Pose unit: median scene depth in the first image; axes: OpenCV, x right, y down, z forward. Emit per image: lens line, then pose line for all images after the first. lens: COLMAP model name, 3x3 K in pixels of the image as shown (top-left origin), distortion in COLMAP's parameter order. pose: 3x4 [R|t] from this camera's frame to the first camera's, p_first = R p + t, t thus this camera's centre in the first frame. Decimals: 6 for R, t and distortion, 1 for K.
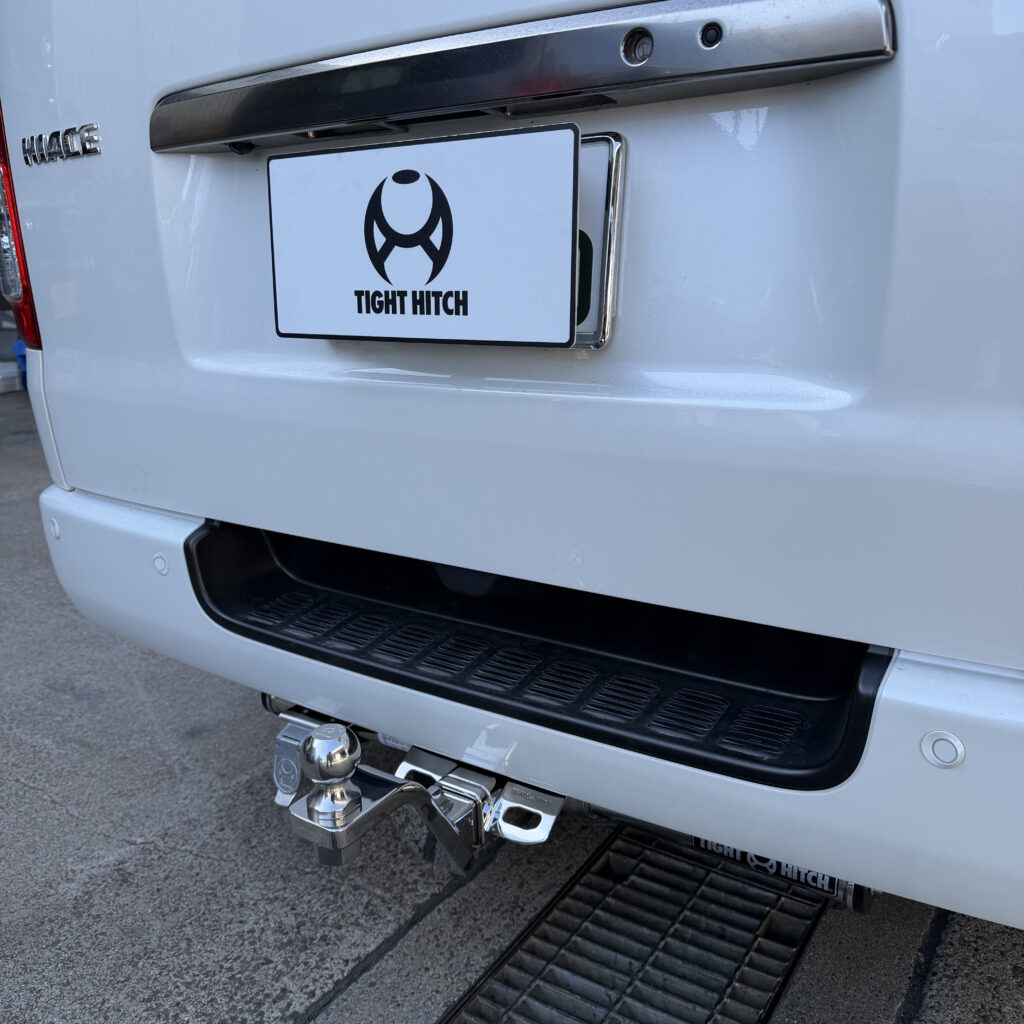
lens RADIAL K [[965.0, 0, 493.4], [0, 965.0, 513.8], [0, 0, 1]] dist [0.189657, -0.447948]
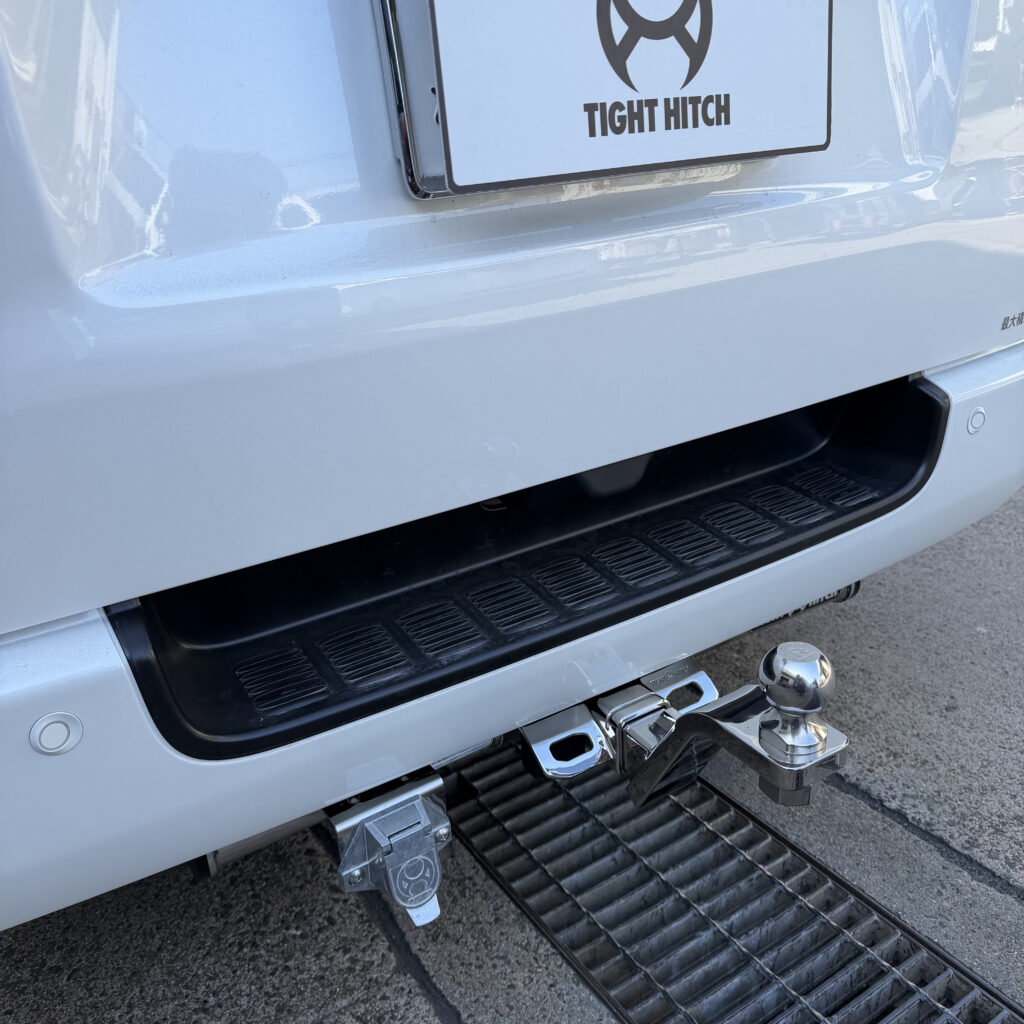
lens RADIAL K [[958.0, 0, 512.0], [0, 958.0, 512.0], [0, 0, 1]] dist [0.085272, -0.168947]
pose [[0.400533, -0.345354, 0.848707, -0.610675], [0.293756, 0.925758, 0.238074, -0.098745], [-0.867917, 0.153957, 0.472247, 0.544869]]
